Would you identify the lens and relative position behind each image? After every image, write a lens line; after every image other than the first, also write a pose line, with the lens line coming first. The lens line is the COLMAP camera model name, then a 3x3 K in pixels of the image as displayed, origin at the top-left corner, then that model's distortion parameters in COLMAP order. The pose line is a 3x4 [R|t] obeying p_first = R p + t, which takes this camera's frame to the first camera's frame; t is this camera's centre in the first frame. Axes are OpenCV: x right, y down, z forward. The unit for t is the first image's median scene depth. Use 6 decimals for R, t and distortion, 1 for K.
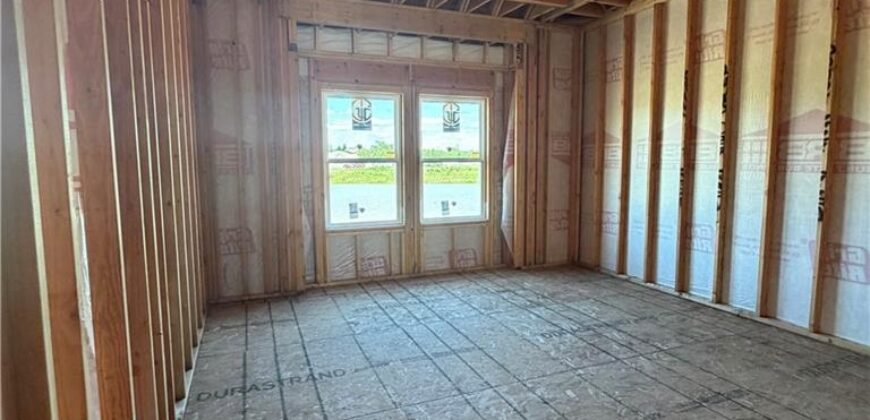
lens RADIAL K [[461.9, 0, 433.3], [0, 461.9, 203.1], [0, 0, 1]] dist [-0.003171, 0.003138]
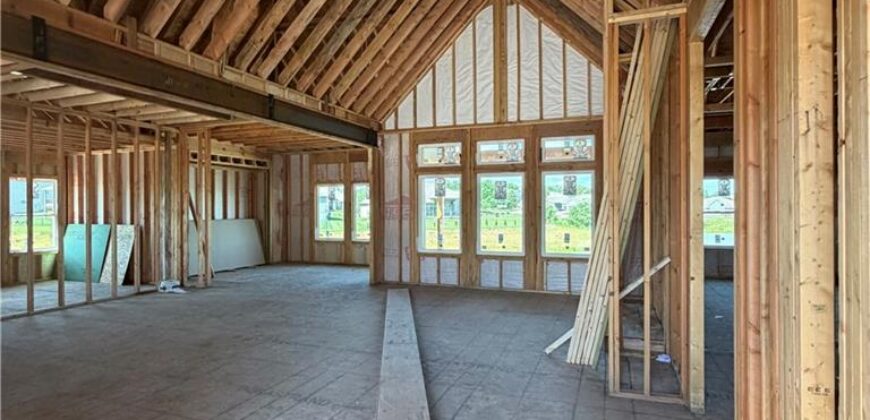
lens RADIAL K [[461.9, 0, 435.3], [0, 461.9, 205.7], [0, 0, 1]] dist [-0.003171, 0.003138]
pose [[0.727717, -0.012002, -0.685773, 1.825543], [-0.061682, 0.994650, -0.082862, 0.036964], [0.683099, 0.102599, 0.723083, -0.344093]]
